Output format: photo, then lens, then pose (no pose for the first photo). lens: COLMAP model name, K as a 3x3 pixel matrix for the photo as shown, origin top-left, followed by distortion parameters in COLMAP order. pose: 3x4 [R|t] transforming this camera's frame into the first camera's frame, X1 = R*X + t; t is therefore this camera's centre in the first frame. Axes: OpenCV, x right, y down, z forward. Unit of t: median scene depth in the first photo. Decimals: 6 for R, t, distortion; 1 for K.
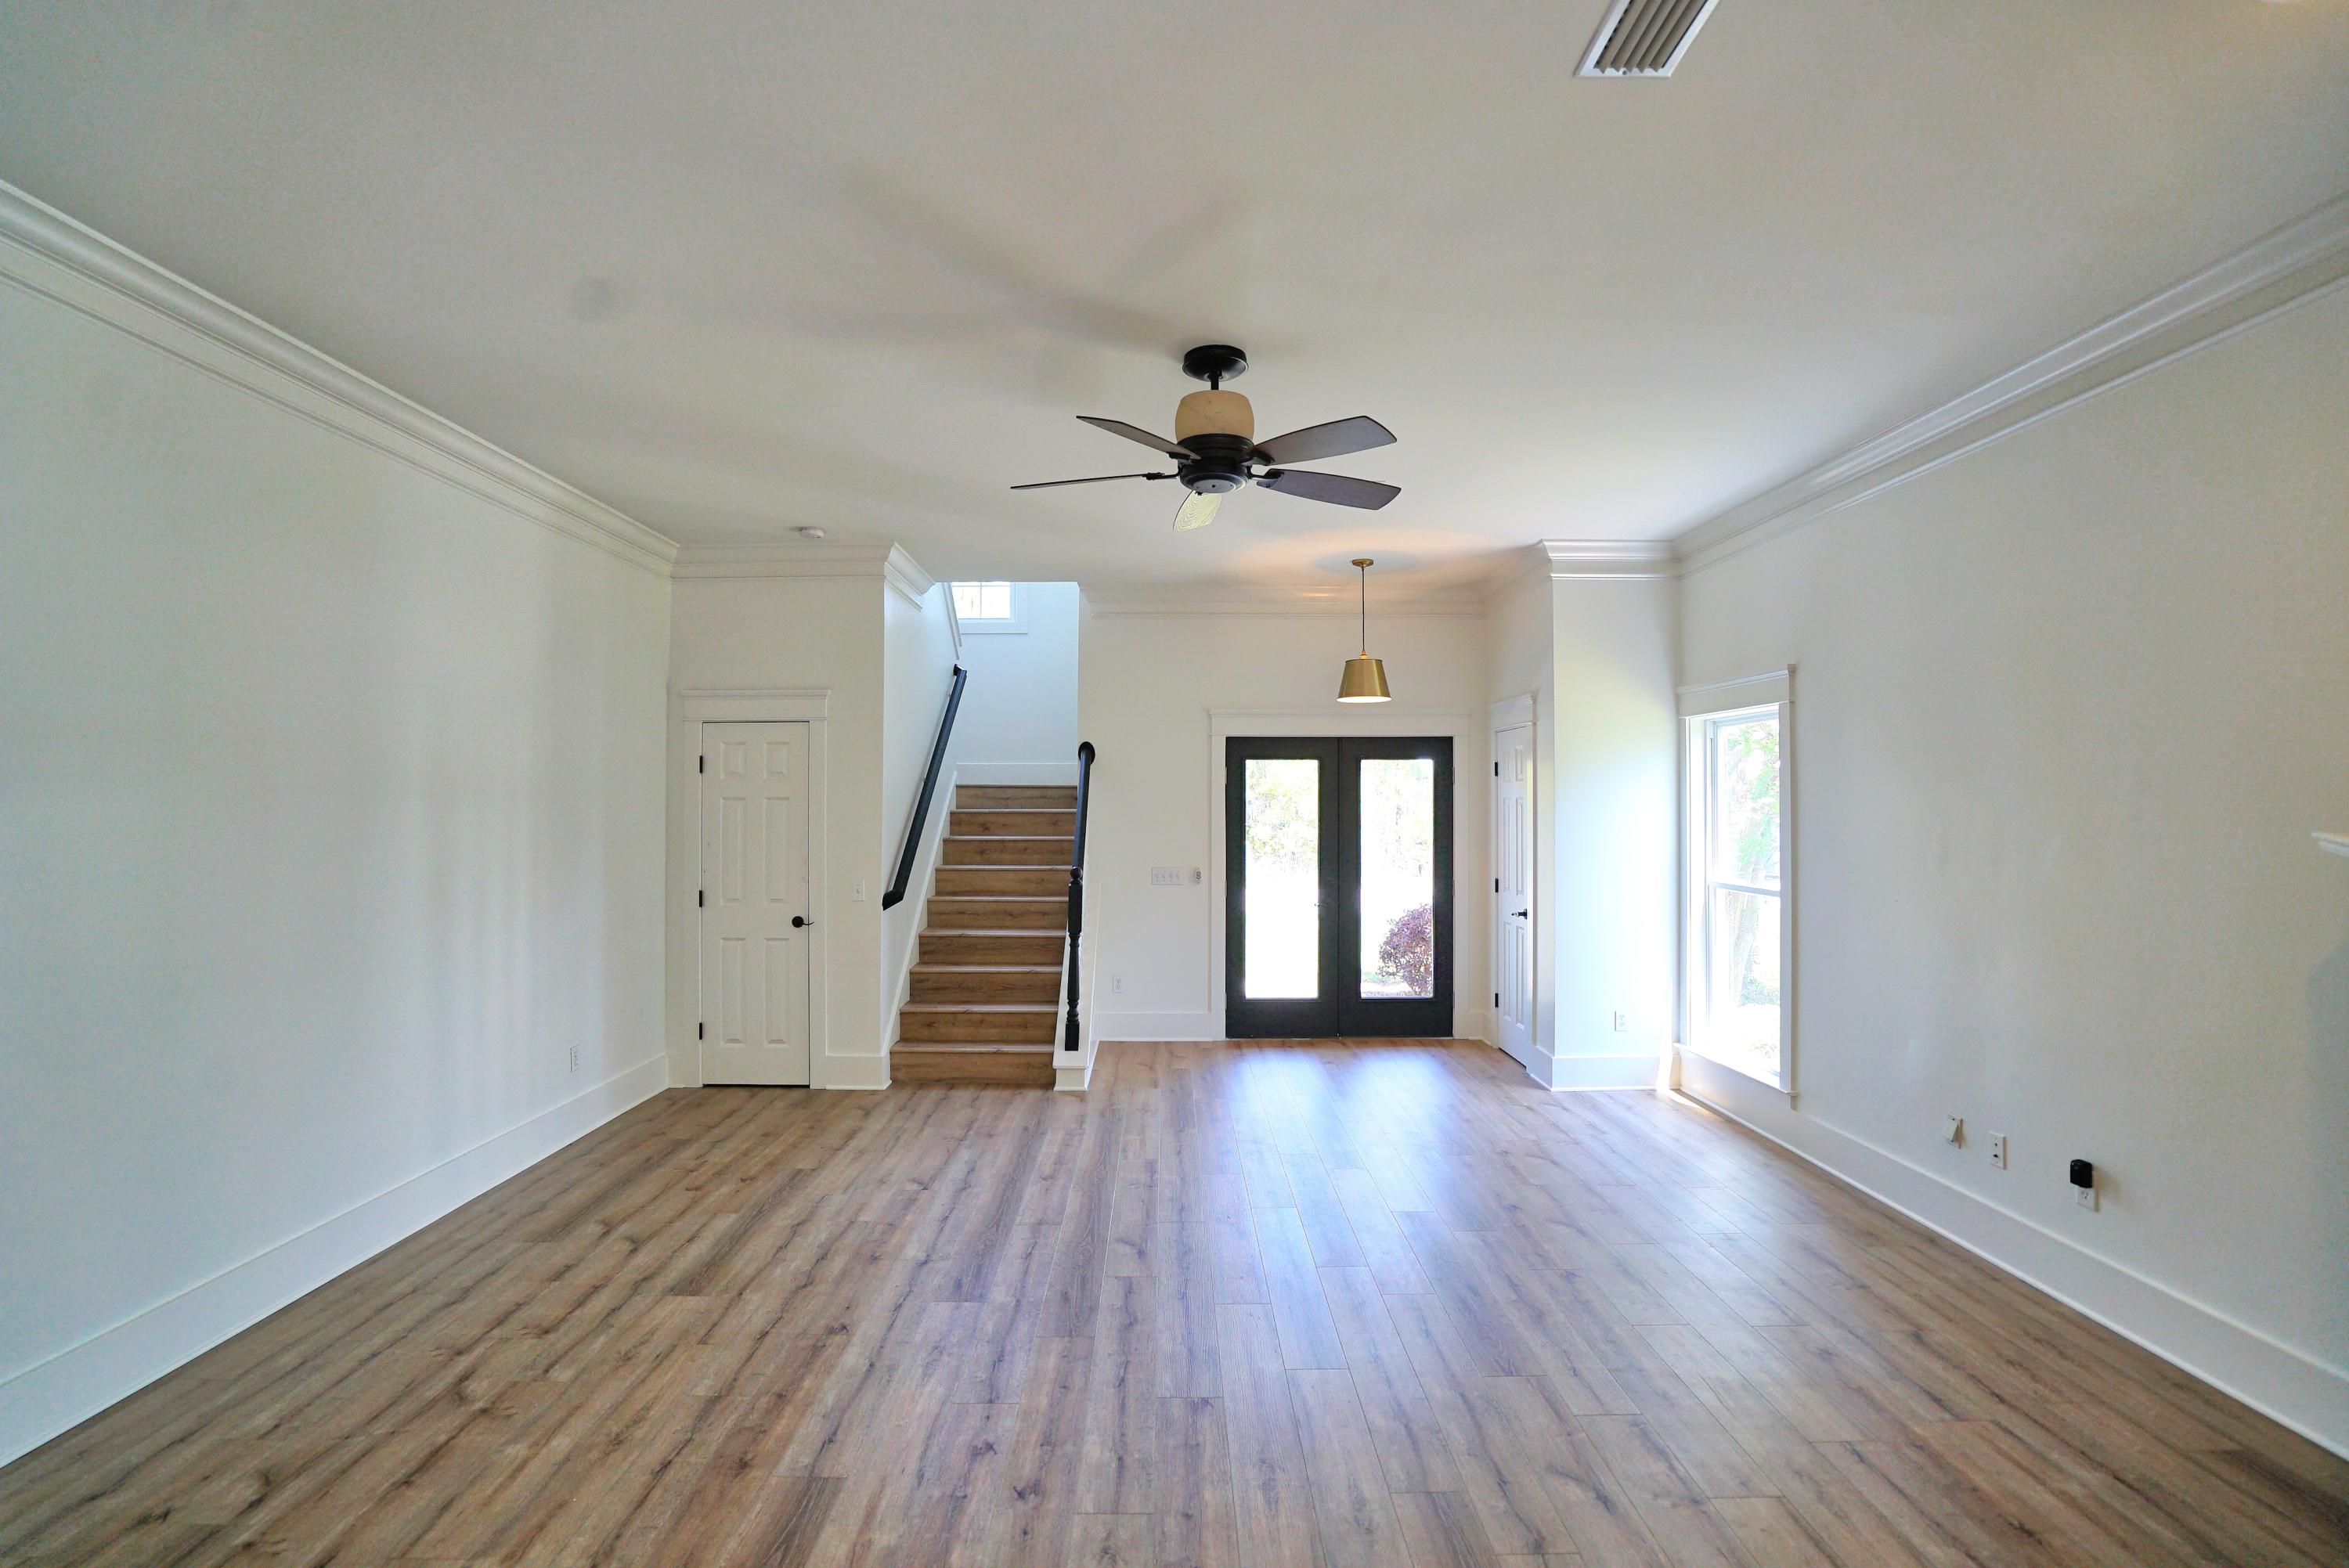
lens RADIAL K [[1081.2, 0, 1167.4], [0, 1081.2, 779.9], [0, 0, 1]] dist [-0.043508, 0.011332]
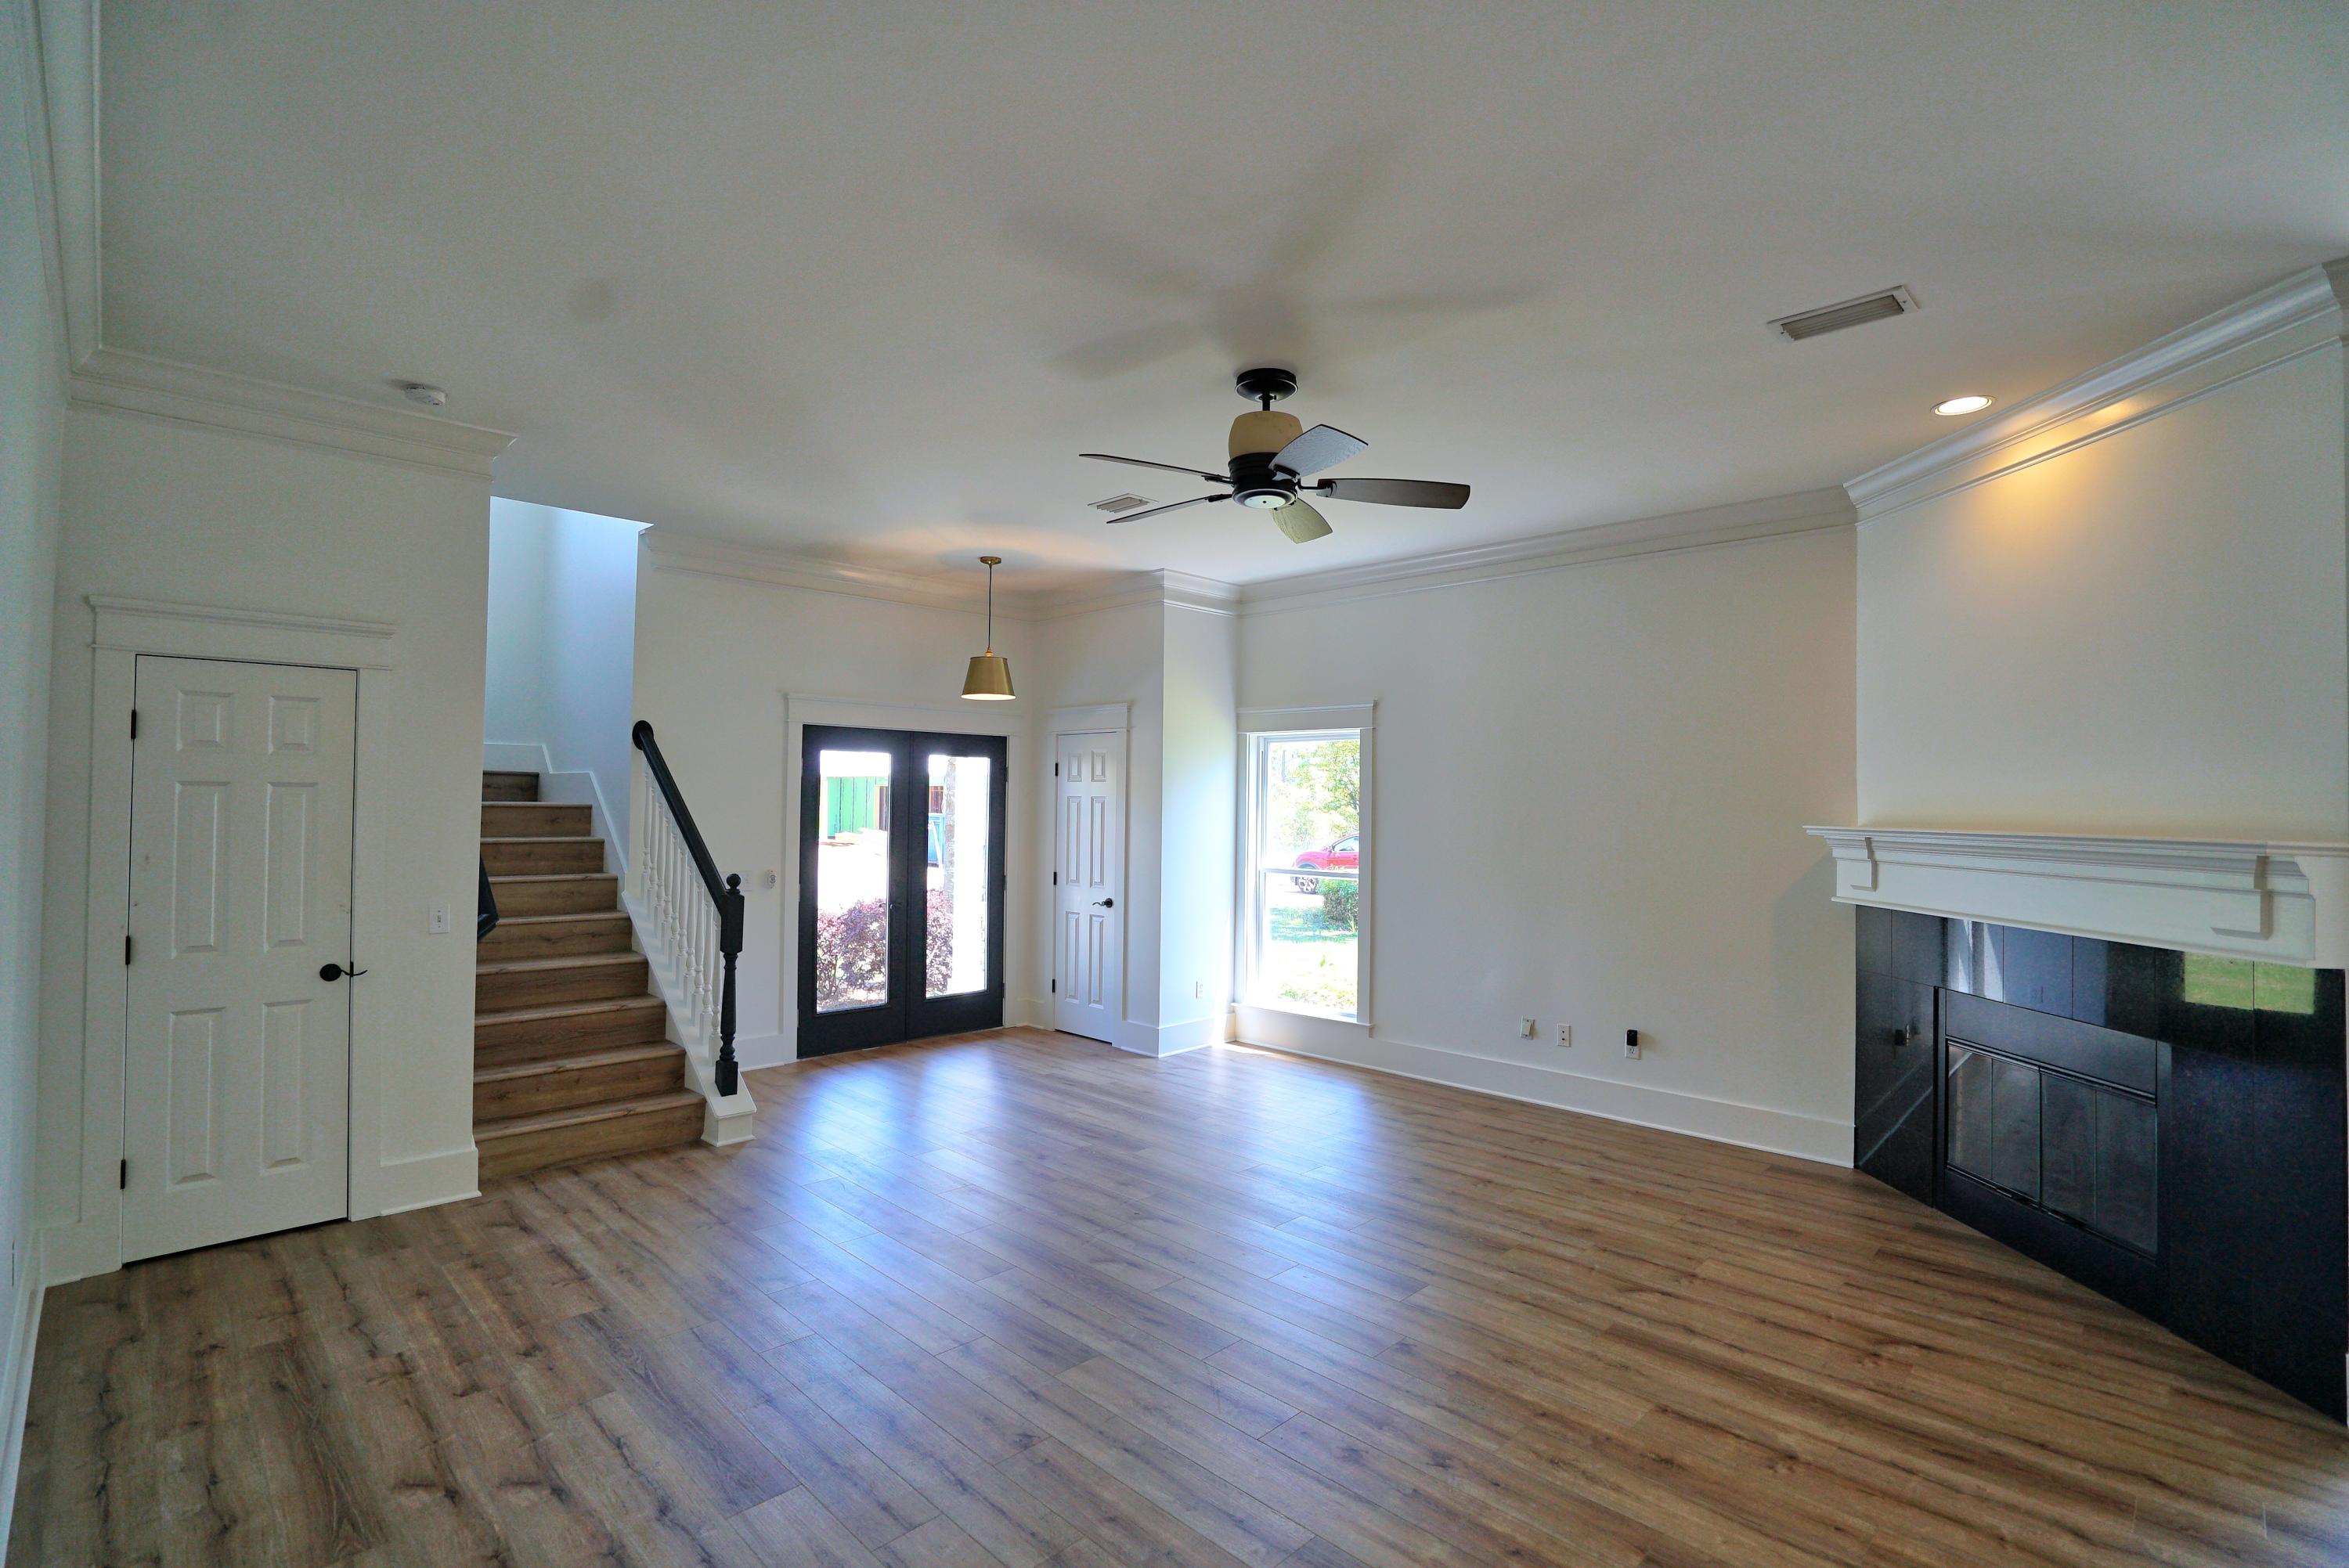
lens RADIAL K [[1081.2, 0, 1169.5], [0, 1081.2, 776.6], [0, 0, 1]] dist [-0.043508, 0.011332]
pose [[0.709916, 0.025468, 0.703826, -0.428432], [-0.027393, 0.999588, -0.008541, 0.003799], [-0.703754, -0.013217, 0.710321, 0.180111]]
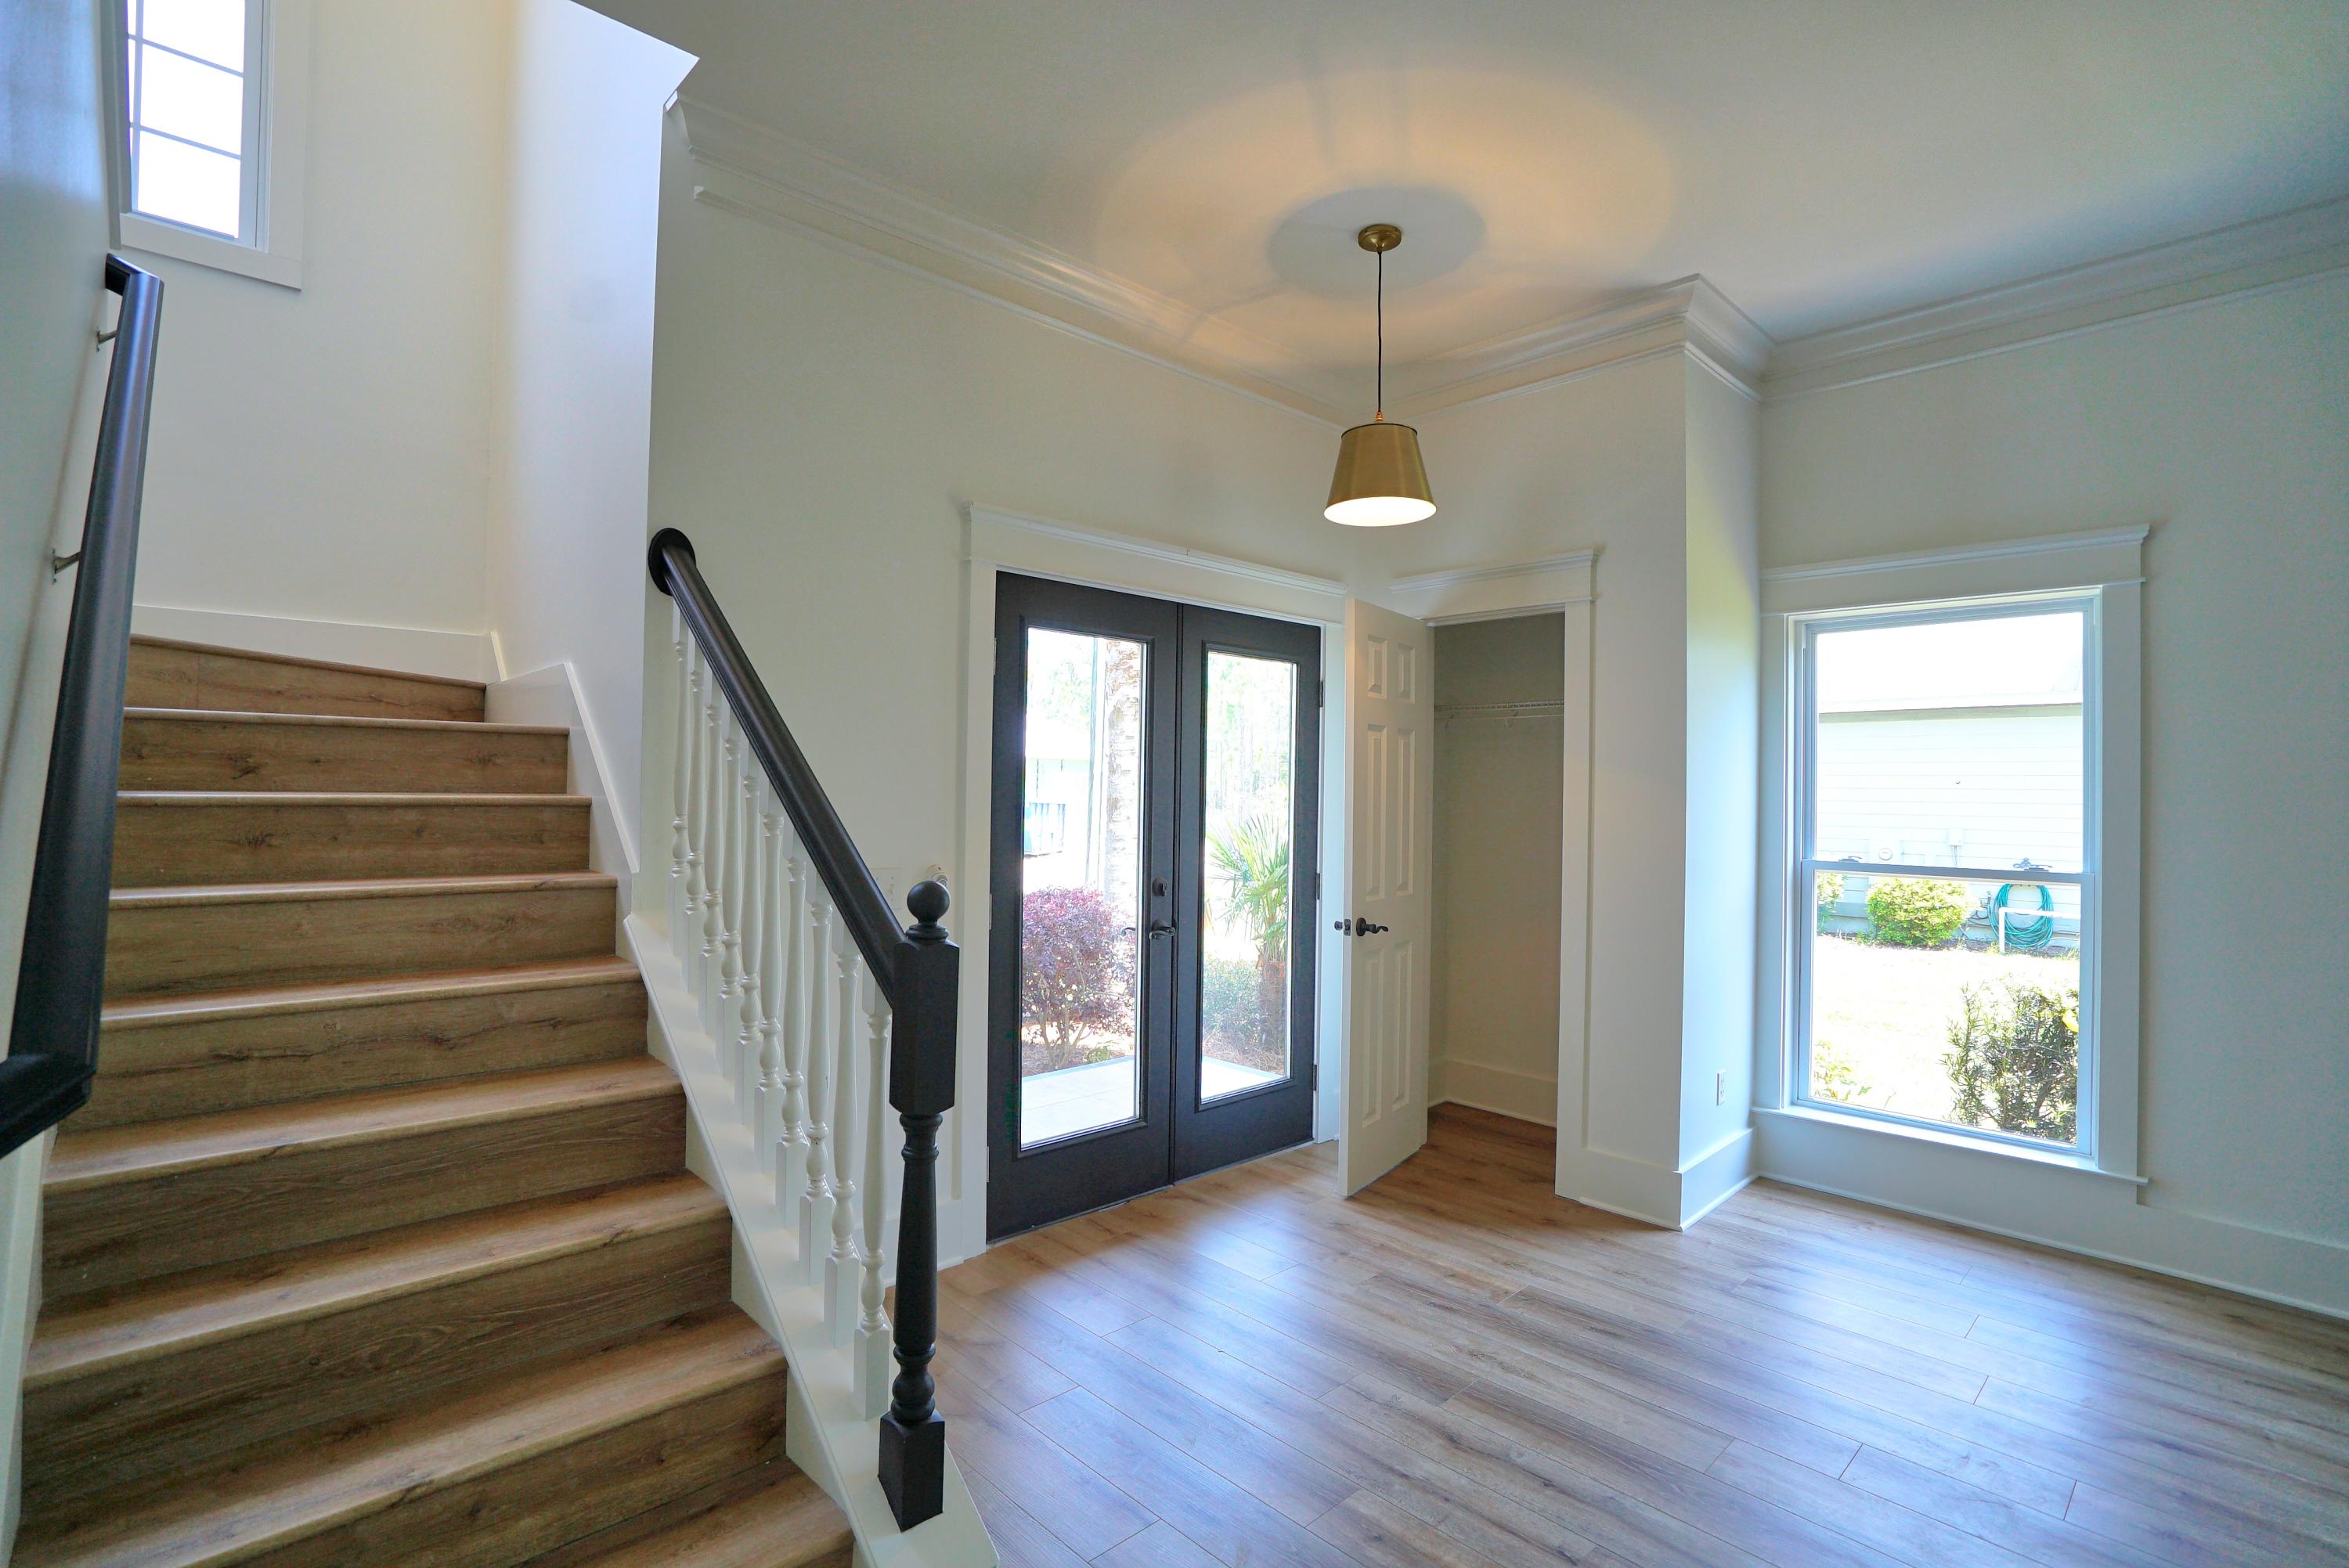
lens RADIAL K [[1081.2, 0, 1168.2], [0, 1081.2, 786.8], [0, 0, 1]] dist [-0.043508, 0.011332]
pose [[0.735236, 0.013015, 0.677686, -0.230068], [-0.028421, 0.999528, 0.011639, 0.050234], [-0.677215, -0.027818, 0.735259, 0.749183]]
